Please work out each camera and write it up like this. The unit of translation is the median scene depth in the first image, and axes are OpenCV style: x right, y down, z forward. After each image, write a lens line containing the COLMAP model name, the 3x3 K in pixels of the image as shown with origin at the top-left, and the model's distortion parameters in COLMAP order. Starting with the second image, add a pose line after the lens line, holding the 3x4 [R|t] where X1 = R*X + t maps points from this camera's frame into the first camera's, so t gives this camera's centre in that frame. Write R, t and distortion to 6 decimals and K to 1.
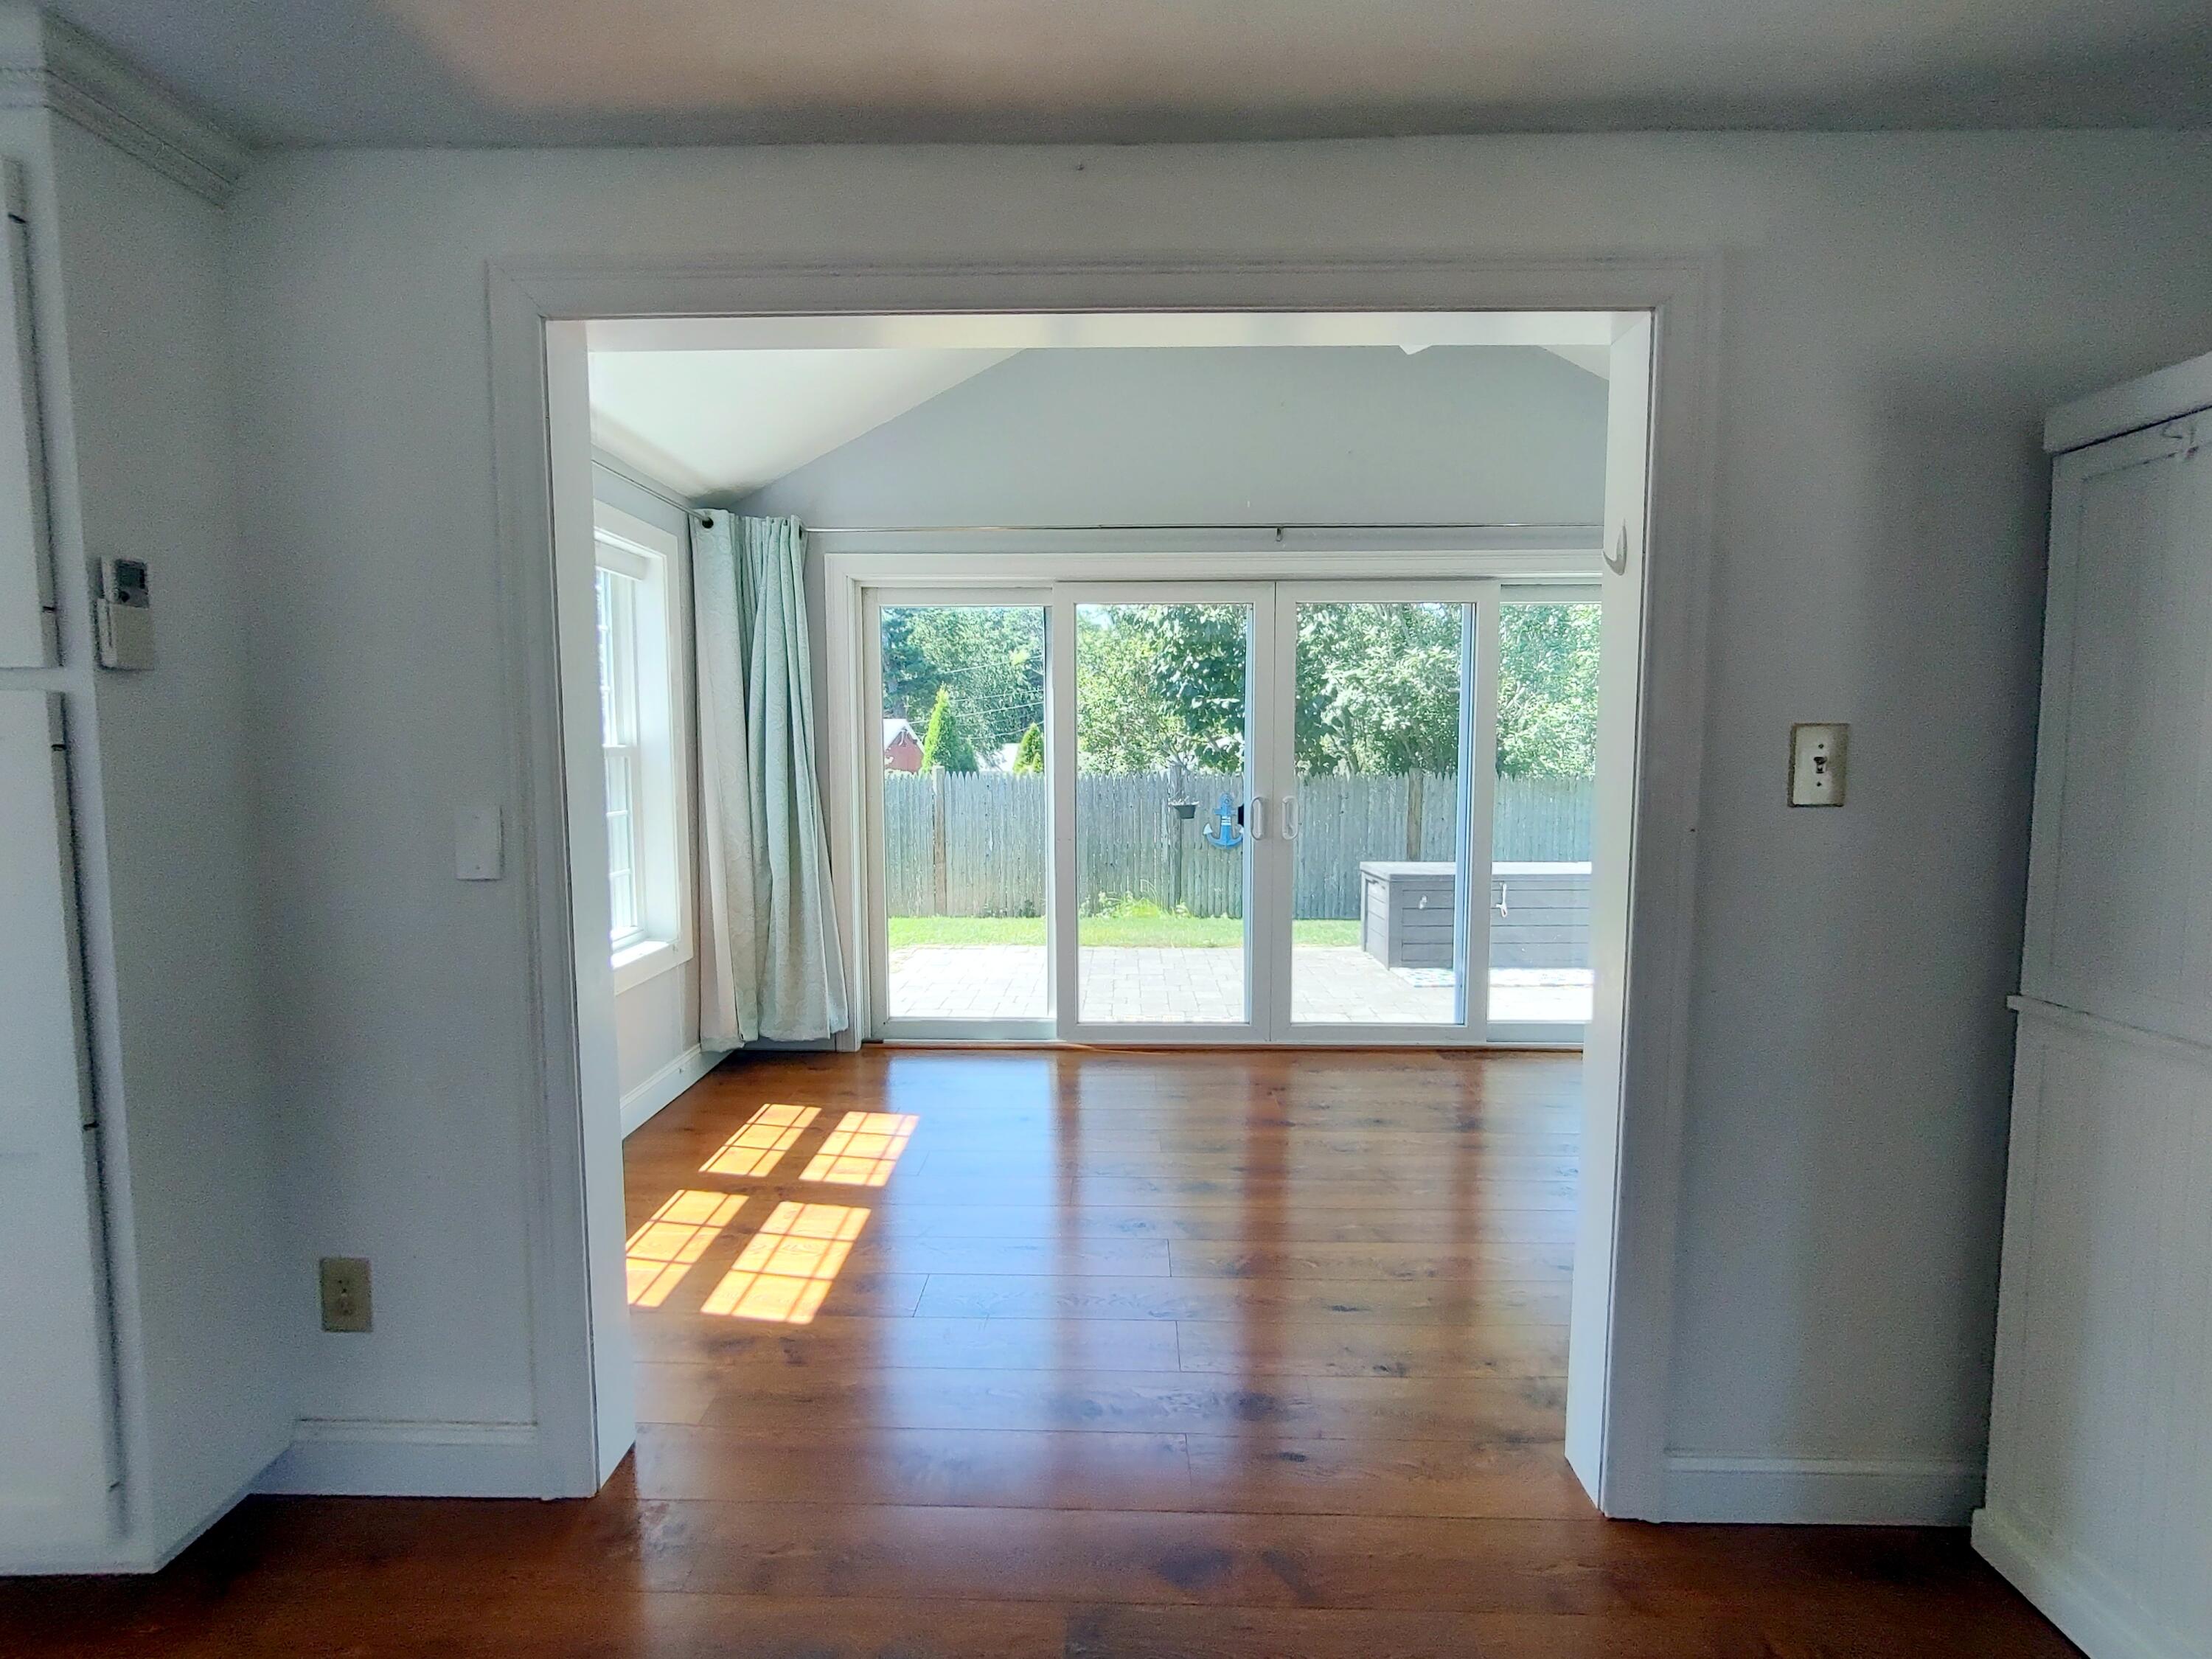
lens RADIAL K [[1034.9, 0, 1116.3], [0, 1034.9, 825.5], [0, 0, 1]] dist [-0.001689, -0.000129]
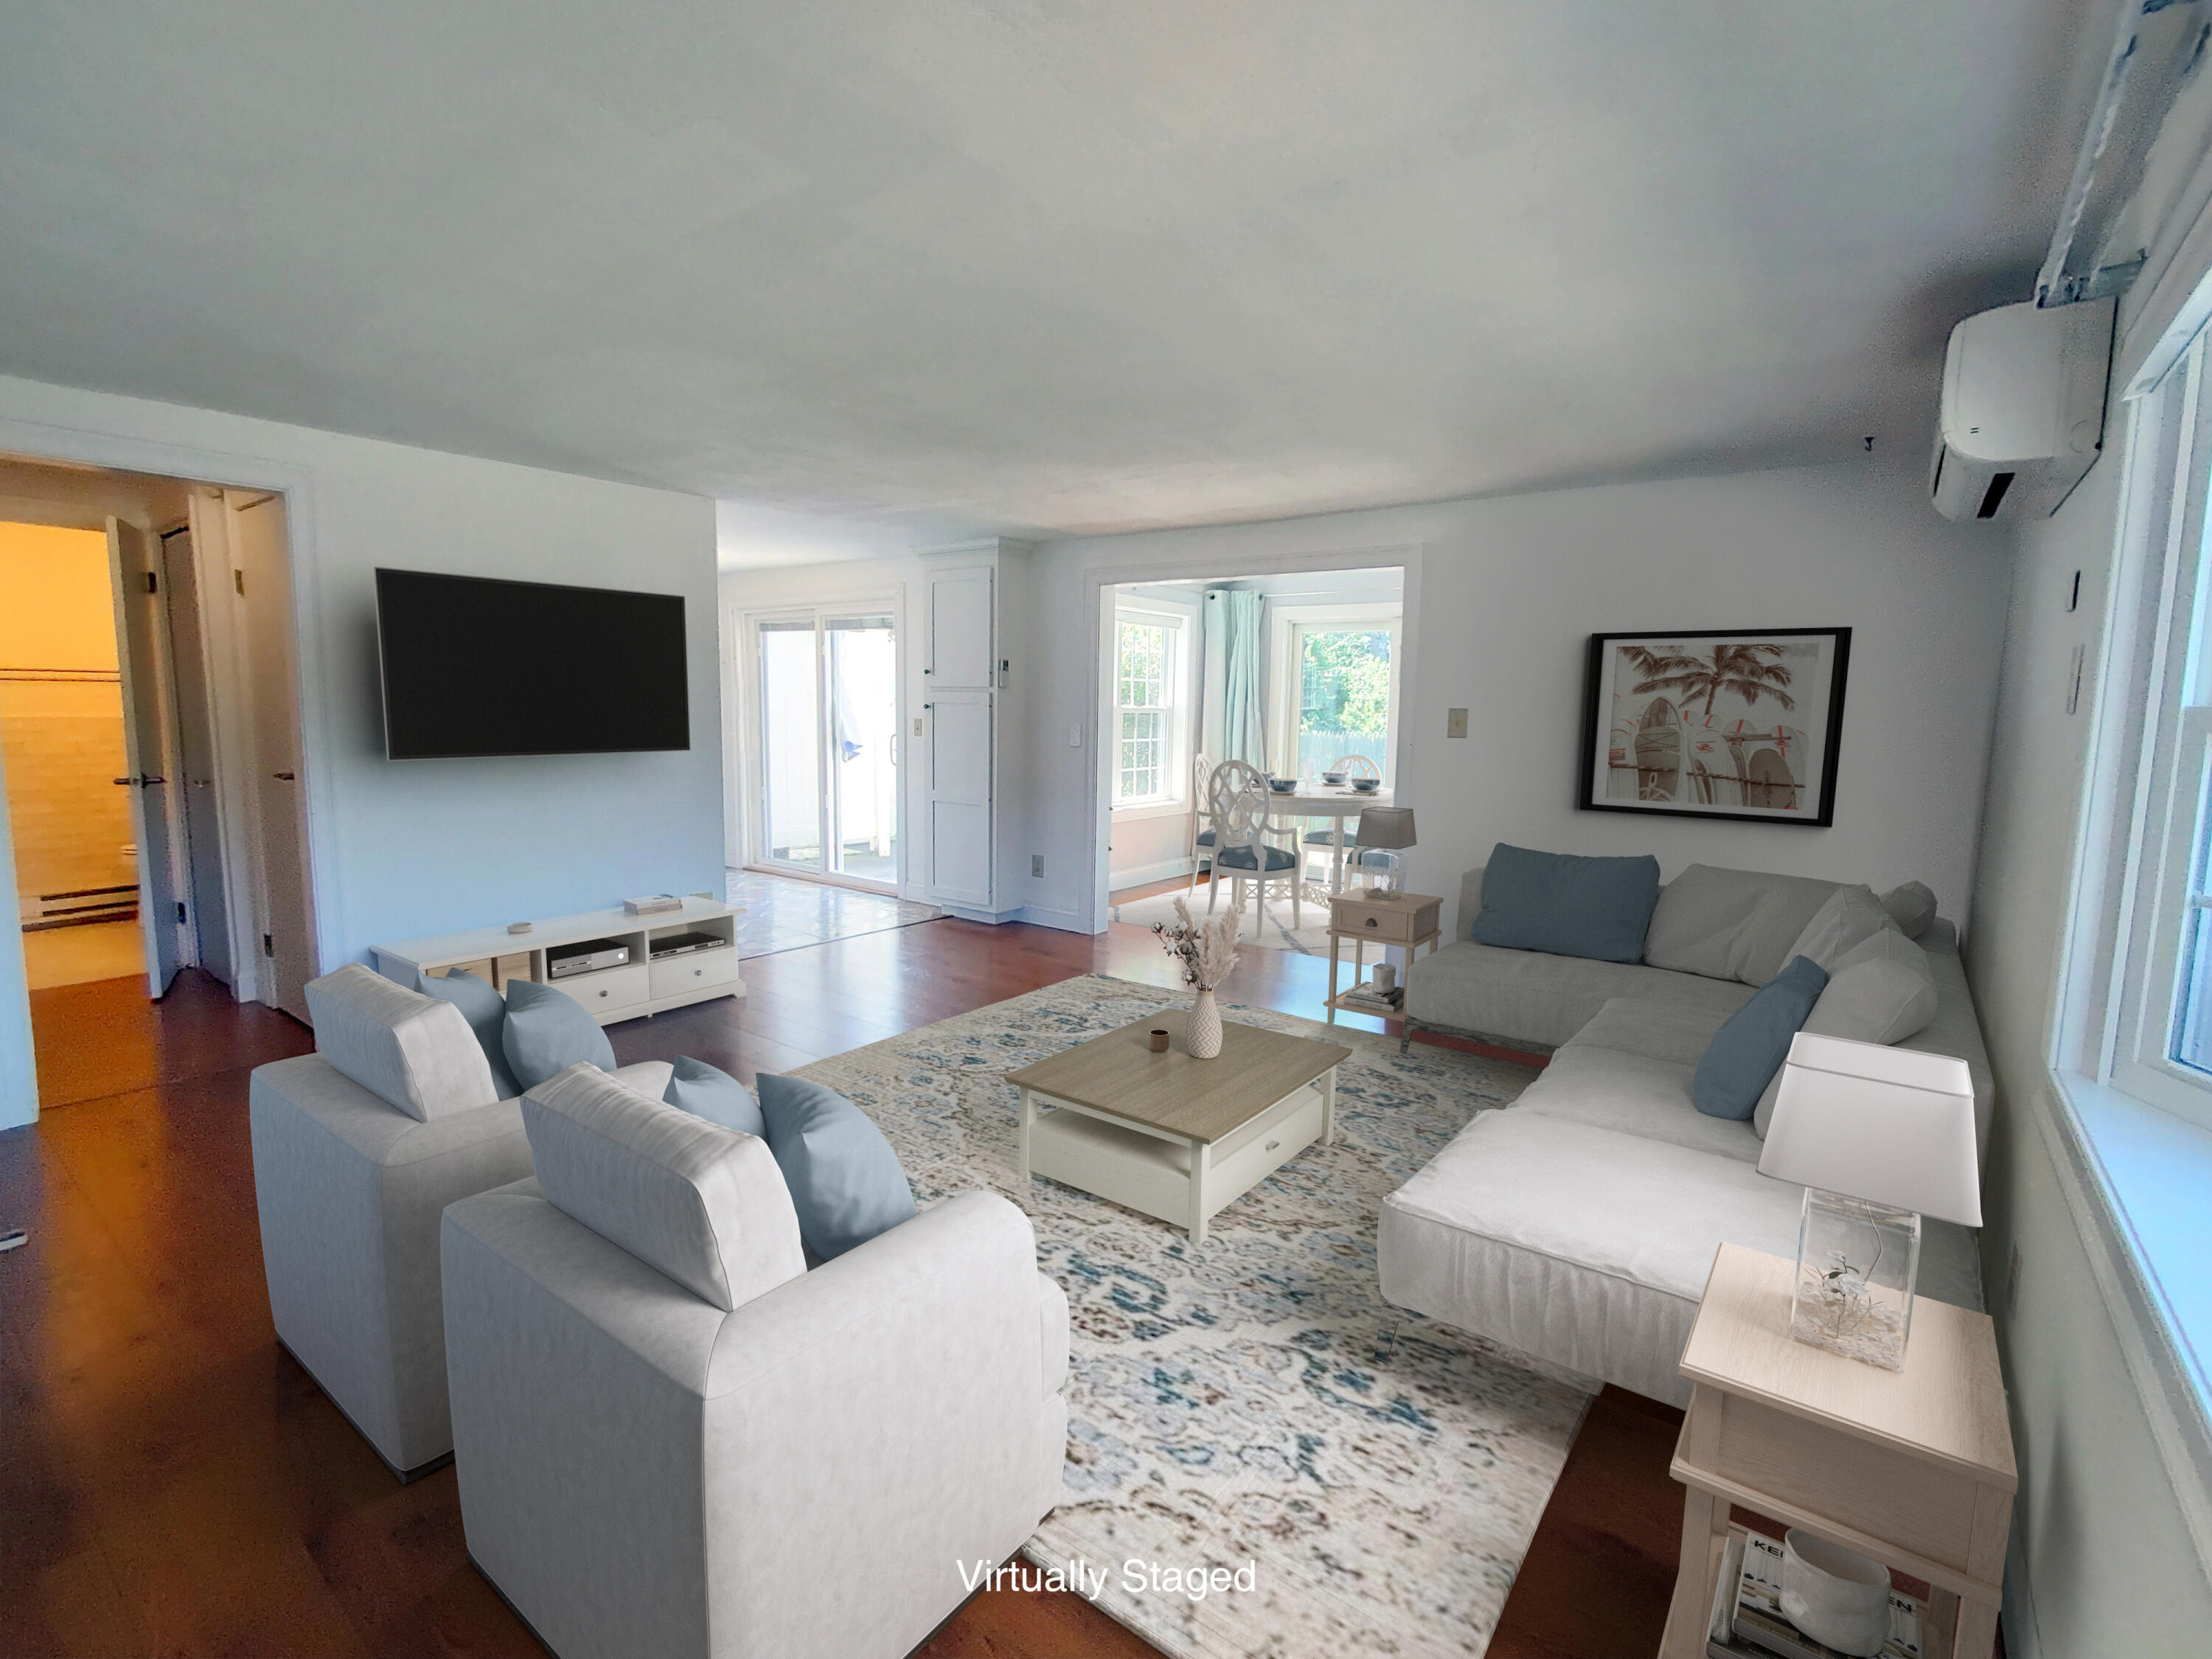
lens RADIAL K [[1060.5, 0, 1080.1], [0, 1060.5, 821.8], [0, 0, 1]] dist [0.014100, -0.000003]
pose [[0.792863, 0.082252, -0.603823, 0.596173], [-0.065462, 0.996612, 0.049801, 0.047536], [0.605873, 0.000043, 0.795561, -0.692016]]
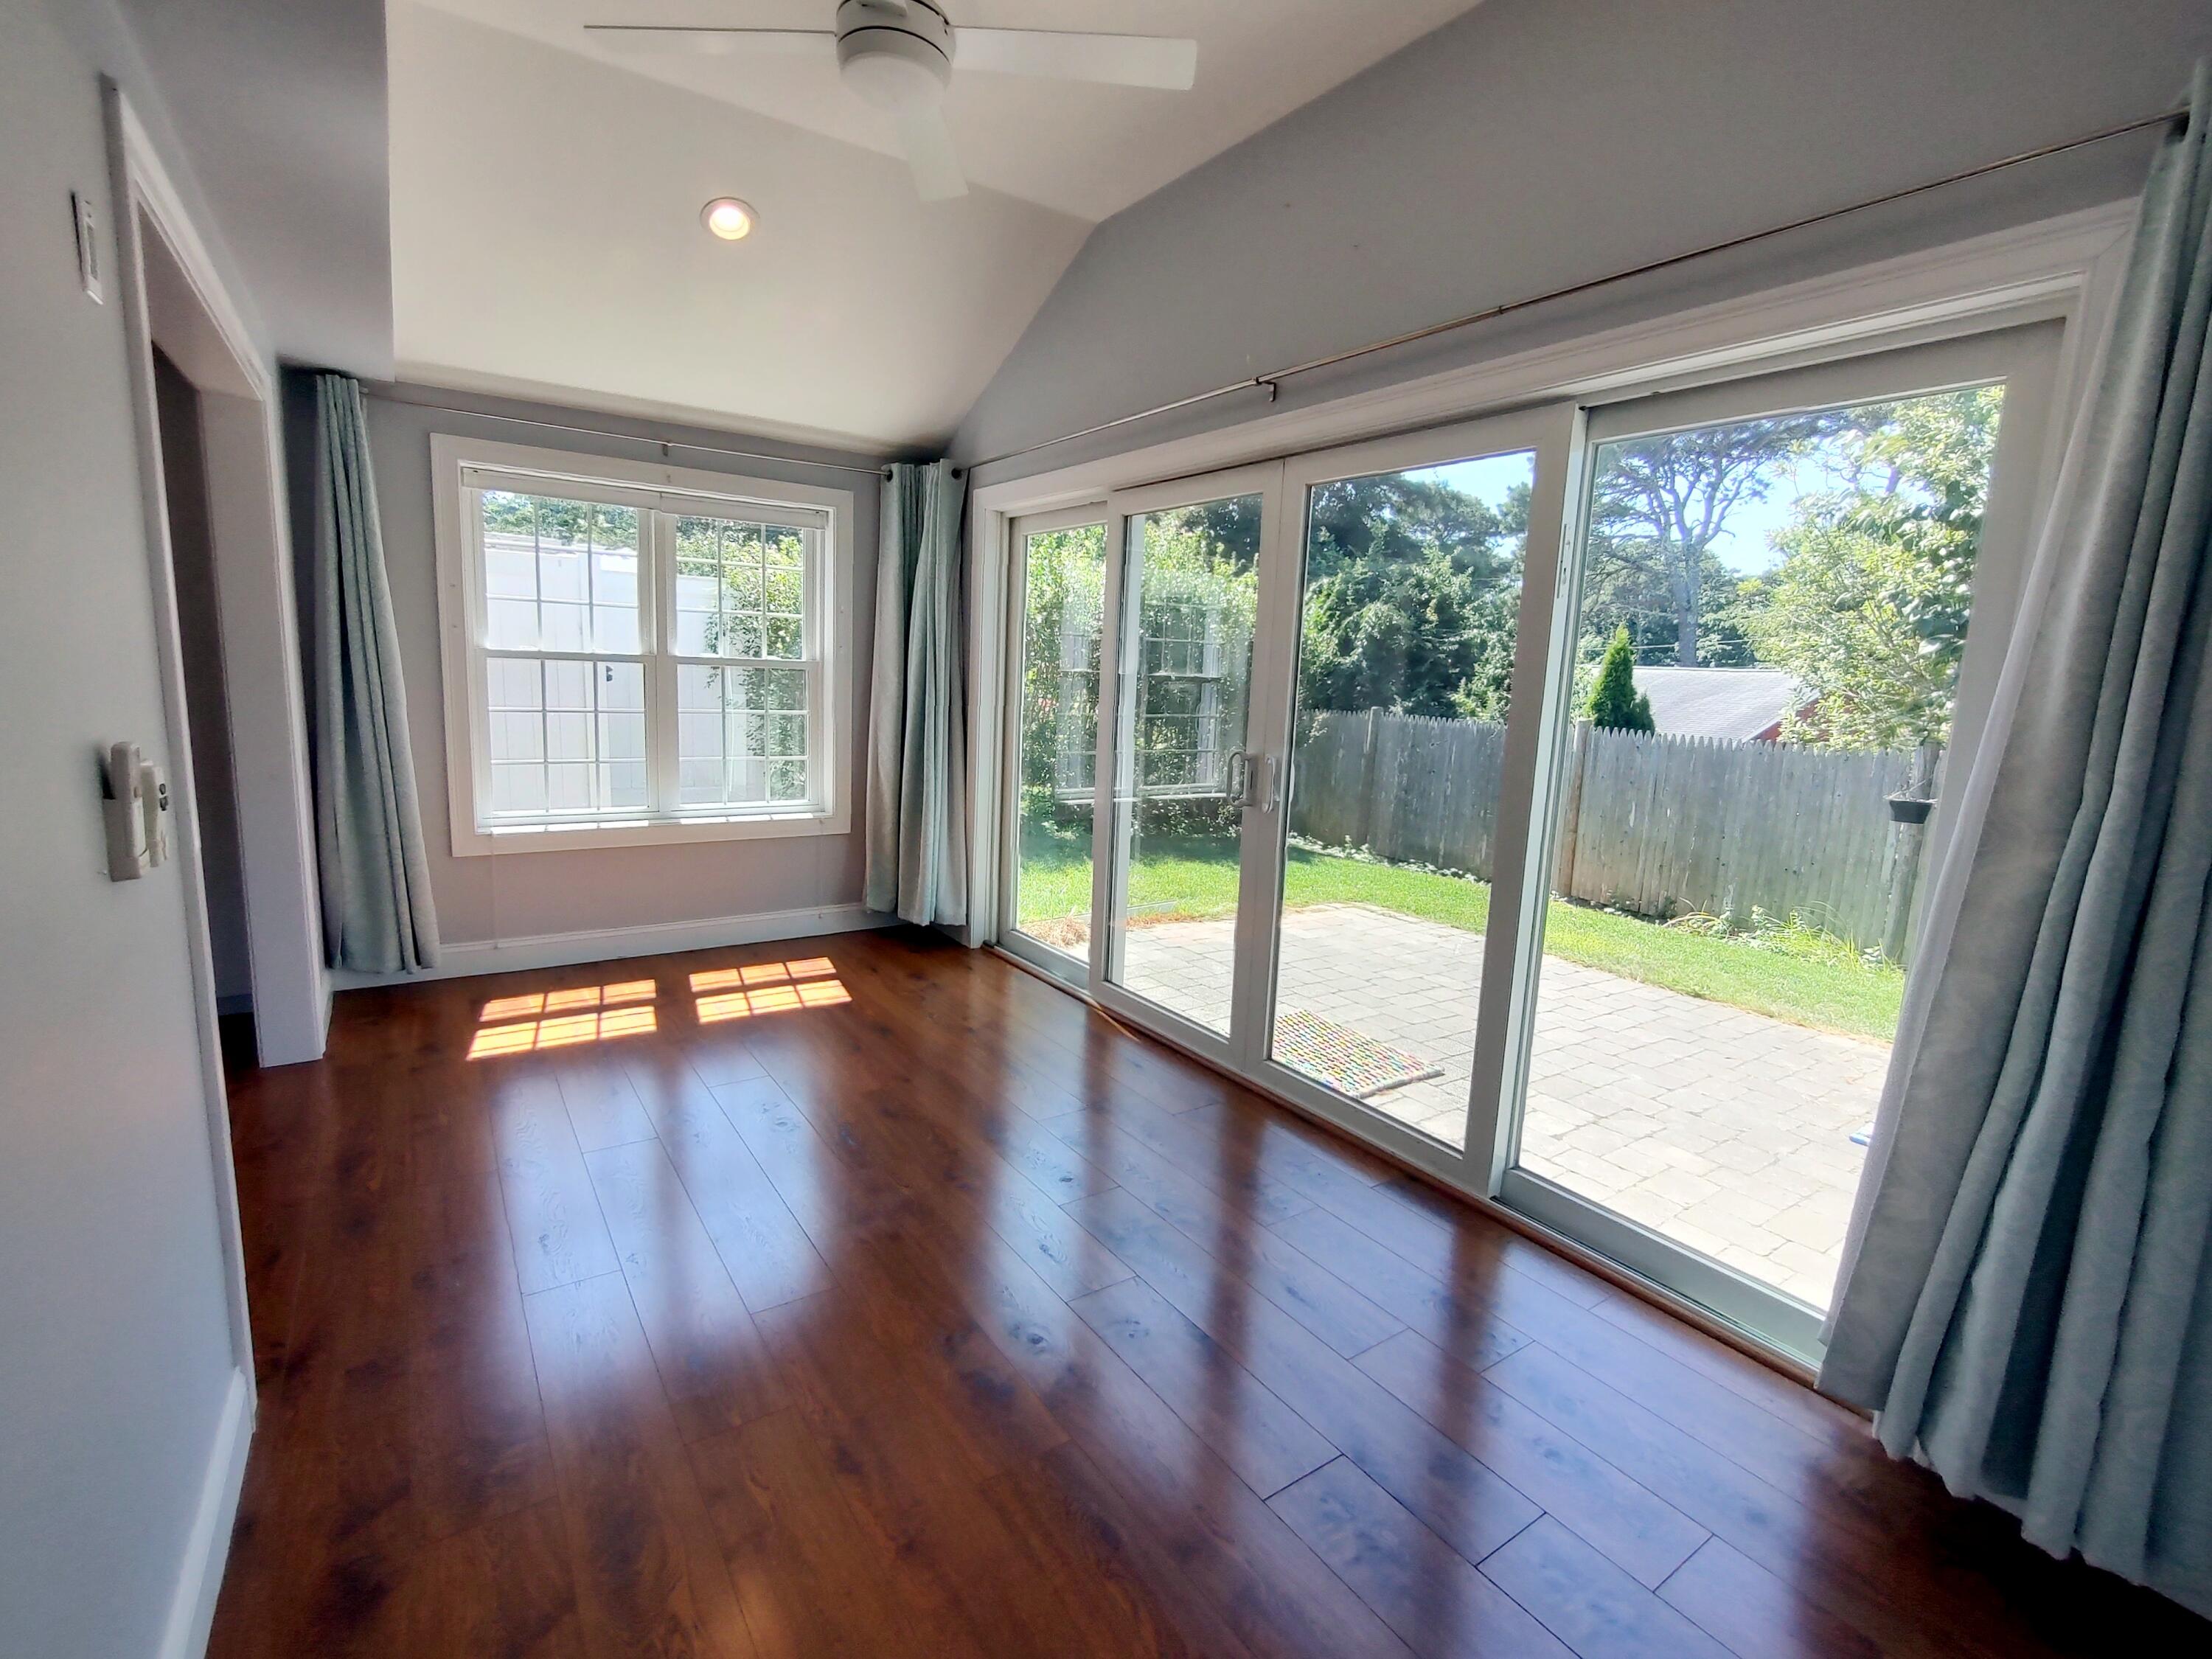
lens RADIAL K [[1034.9, 0, 1116.3], [0, 1034.9, 825.5], [0, 0, 1]] dist [-0.001689, -0.000129]
pose [[0.570252, 0.149847, -0.807687, 0.690347], [-0.109699, 0.988307, 0.105905, -0.043573], [0.814112, 0.028210, 0.580022, 0.472747]]
